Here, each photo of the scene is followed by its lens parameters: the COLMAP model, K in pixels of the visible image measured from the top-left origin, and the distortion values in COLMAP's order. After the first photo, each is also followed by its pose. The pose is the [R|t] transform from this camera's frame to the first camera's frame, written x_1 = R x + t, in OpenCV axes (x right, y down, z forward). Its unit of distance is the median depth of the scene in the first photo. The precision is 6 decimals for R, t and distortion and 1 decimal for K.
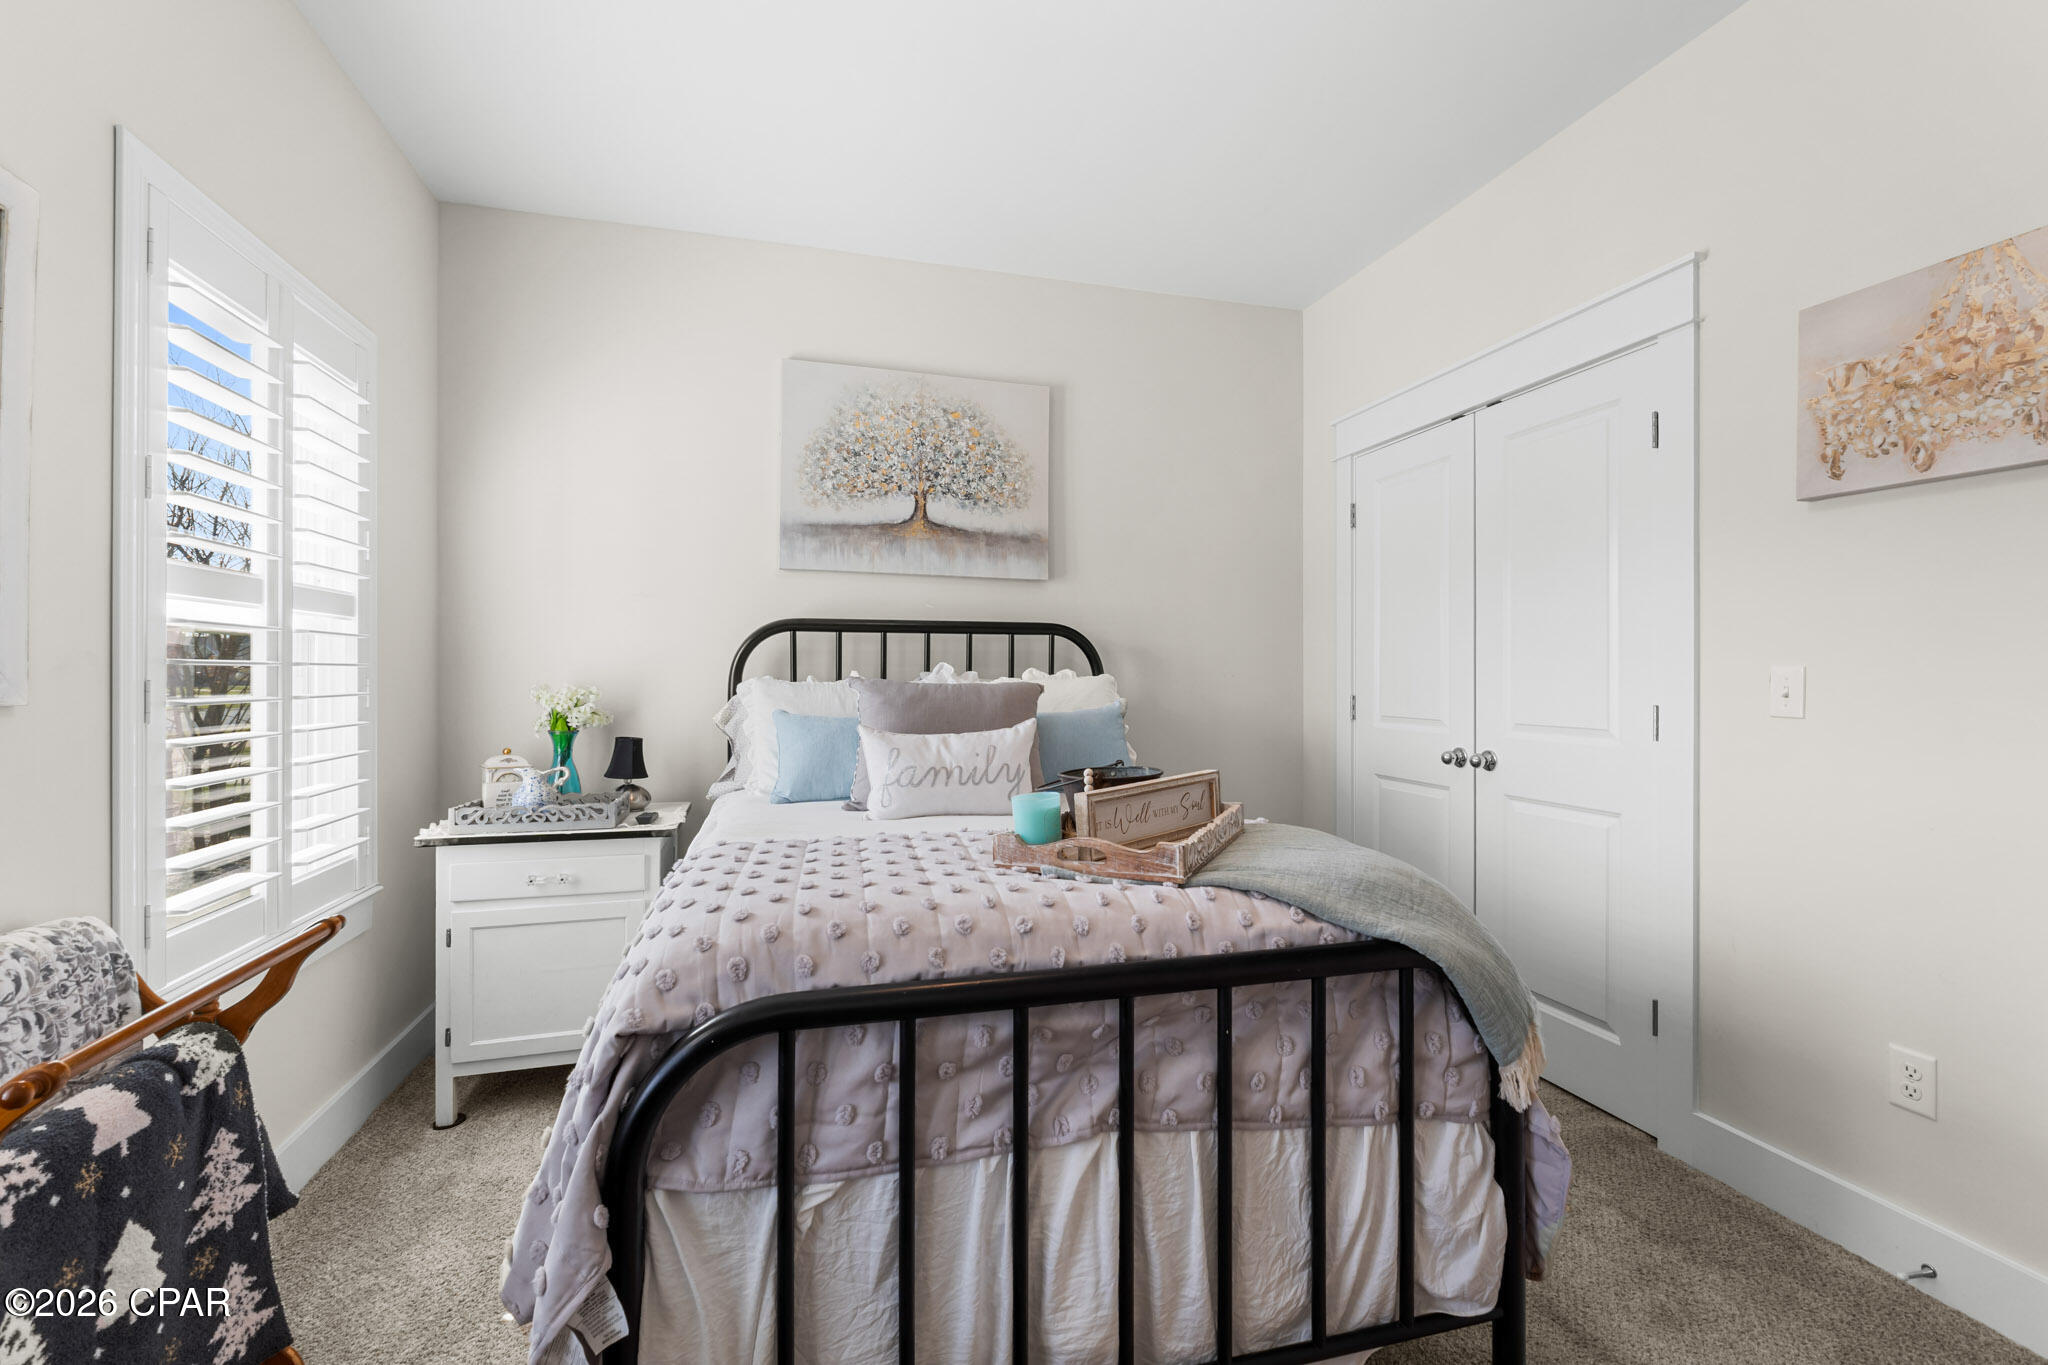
lens RADIAL K [[871.7, 0, 1027.6], [0, 871.7, 682.6], [0, 0, 1]] dist [-0.010589, 0.001047]
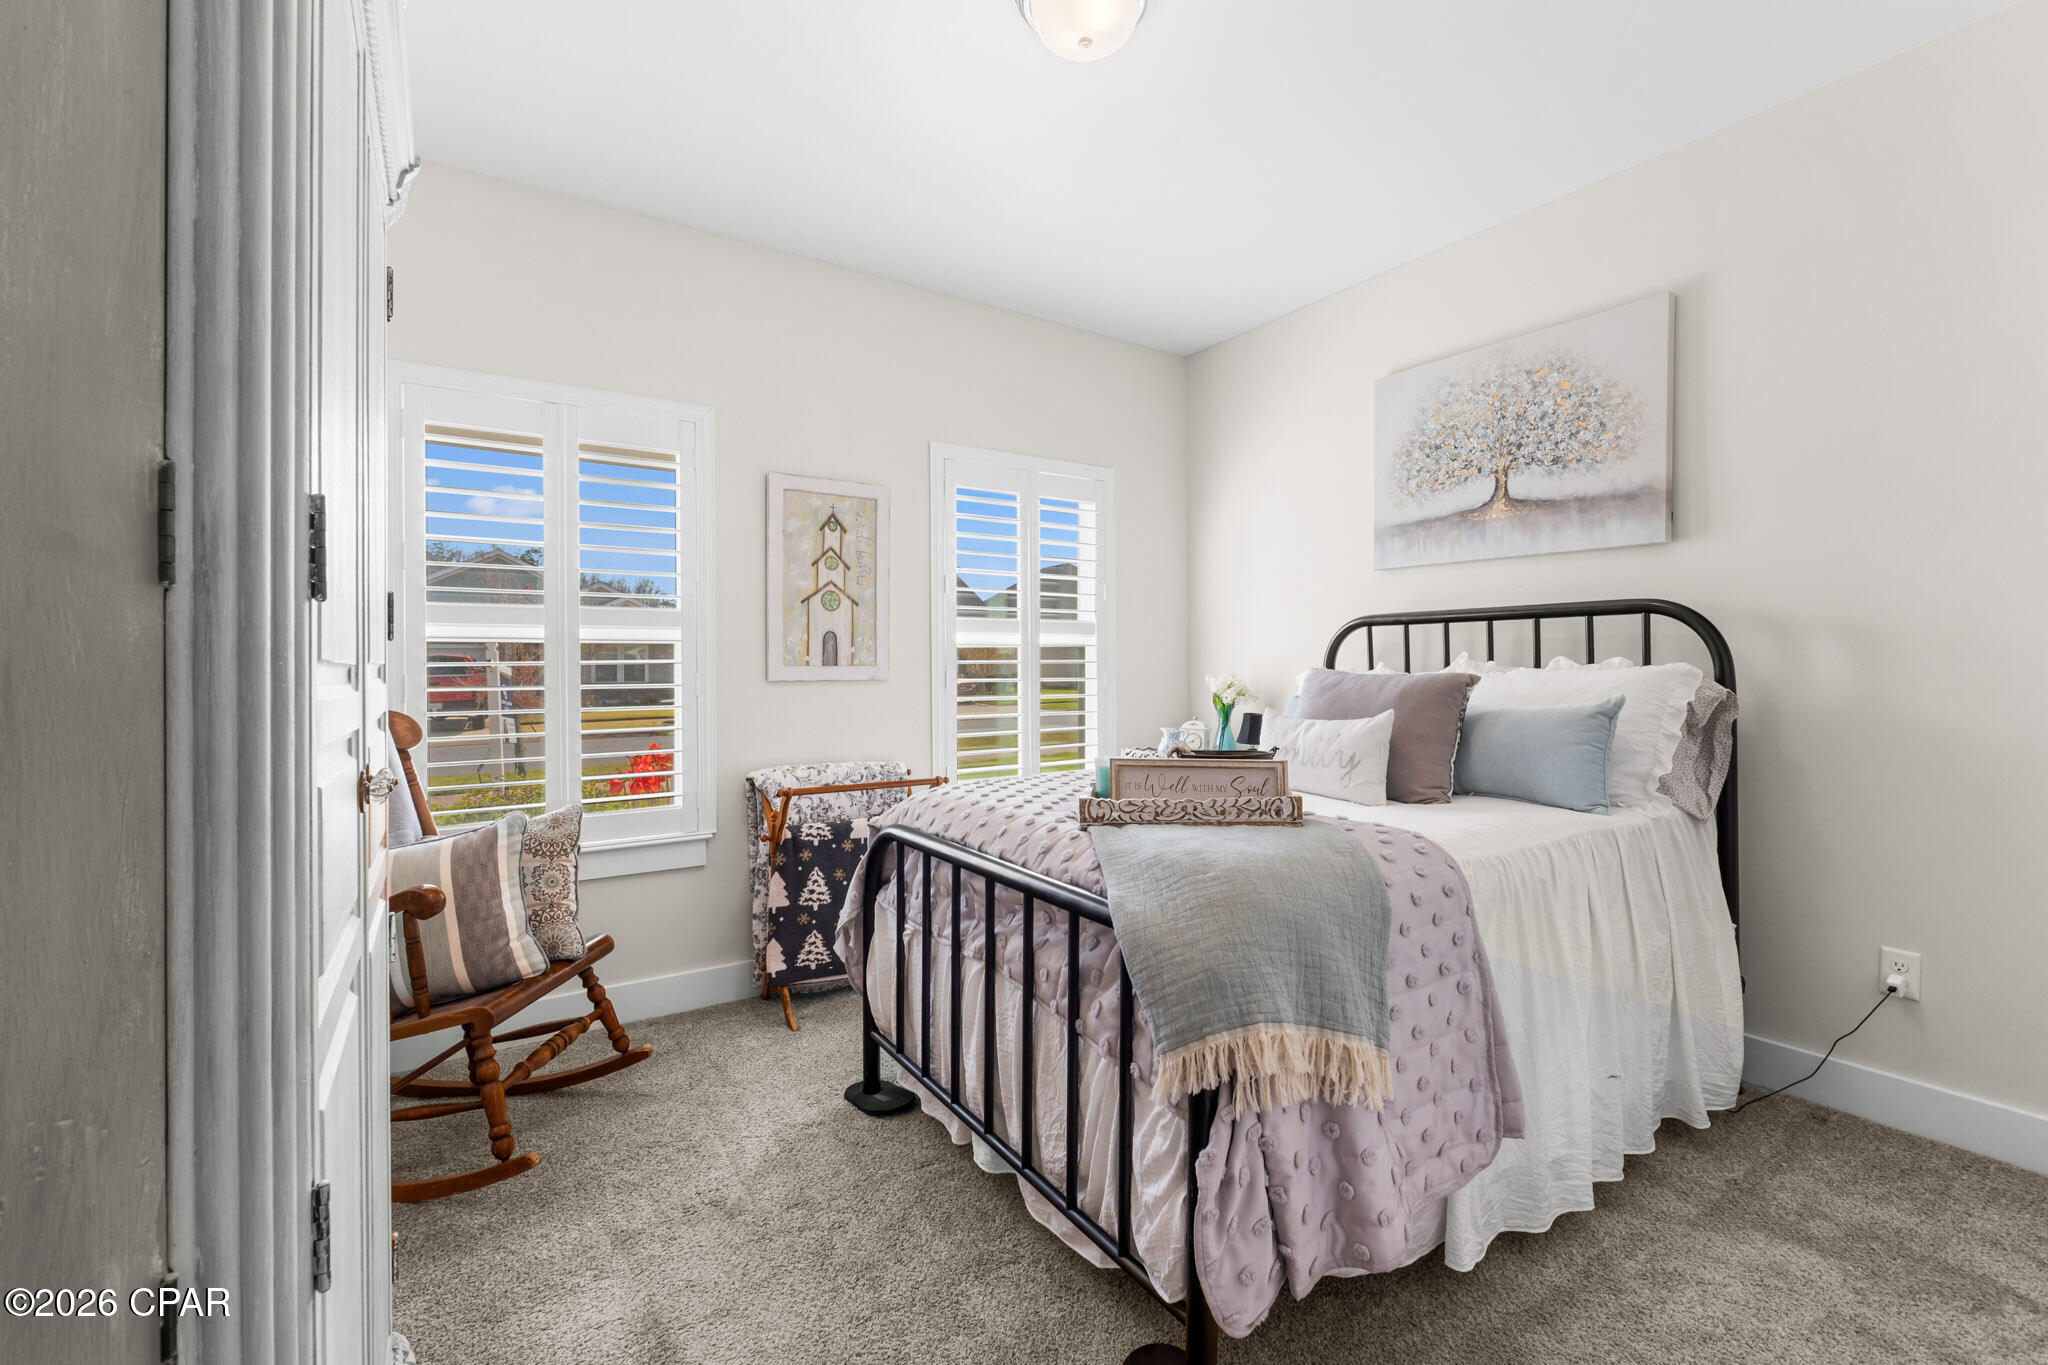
lens RADIAL K [[871.7, 0, 1020.4], [0, 871.7, 672.9], [0, 0, 1]] dist [-0.010589, 0.001047]
pose [[0.296728, 0.004120, -0.954953, 0.614675], [-0.003317, 0.999989, 0.003284, -0.001693], [0.954956, 0.002193, 0.296738, 0.231243]]
